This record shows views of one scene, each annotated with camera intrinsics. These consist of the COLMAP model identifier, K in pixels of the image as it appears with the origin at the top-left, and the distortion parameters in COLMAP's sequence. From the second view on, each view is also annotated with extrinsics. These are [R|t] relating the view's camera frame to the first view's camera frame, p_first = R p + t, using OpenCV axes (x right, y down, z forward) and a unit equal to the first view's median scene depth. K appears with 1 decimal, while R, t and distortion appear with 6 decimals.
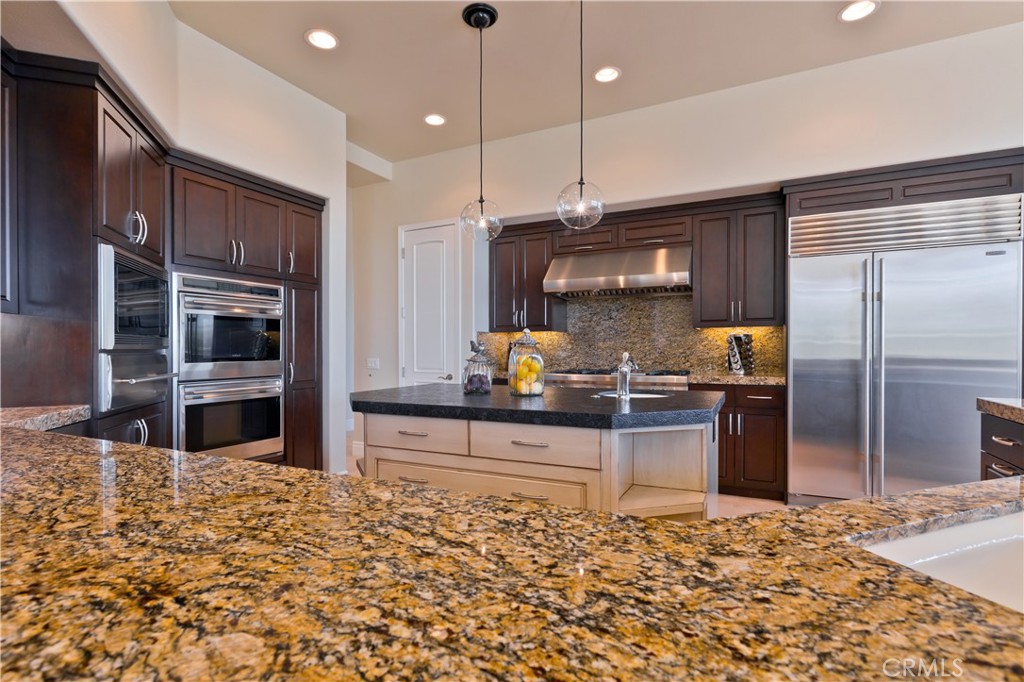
lens RADIAL K [[488.9, 0, 512.0], [0, 488.9, 341.0], [0, 0, 1]] dist [-0.001591, -0.000085]
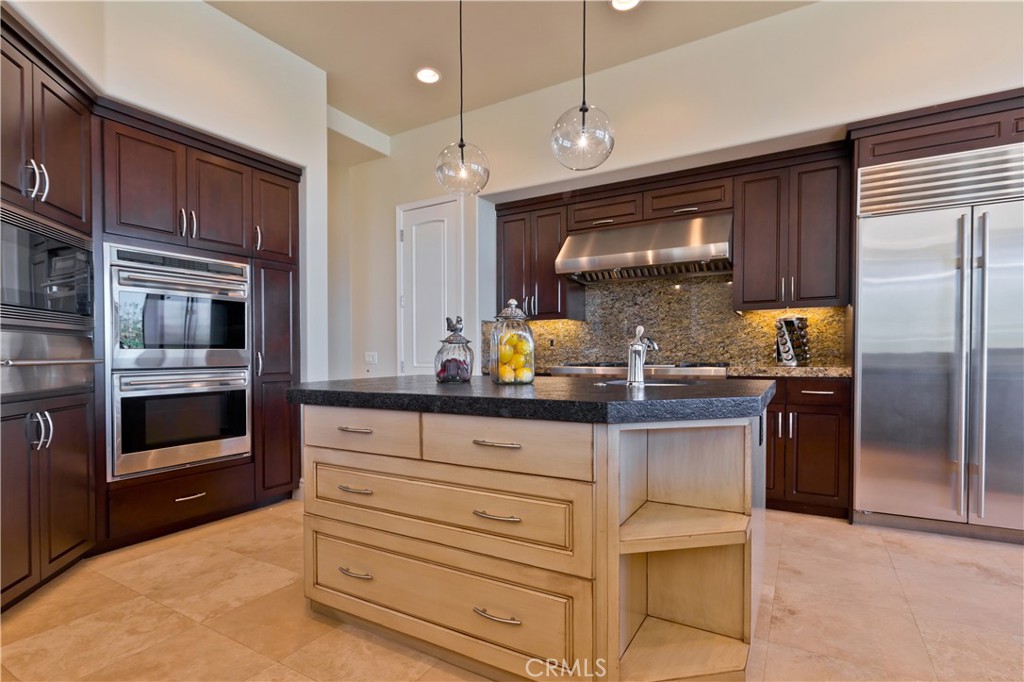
lens RADIAL K [[478.1, 0, 510.9], [0, 478.1, 361.9], [0, 0, 1]] dist [-0.000712, -0.000456]
pose [[0.996549, -0.005675, -0.082807, 0.064607], [0.008098, 0.999548, 0.028956, 0.037955], [0.082605, -0.029527, 0.996145, 0.168452]]
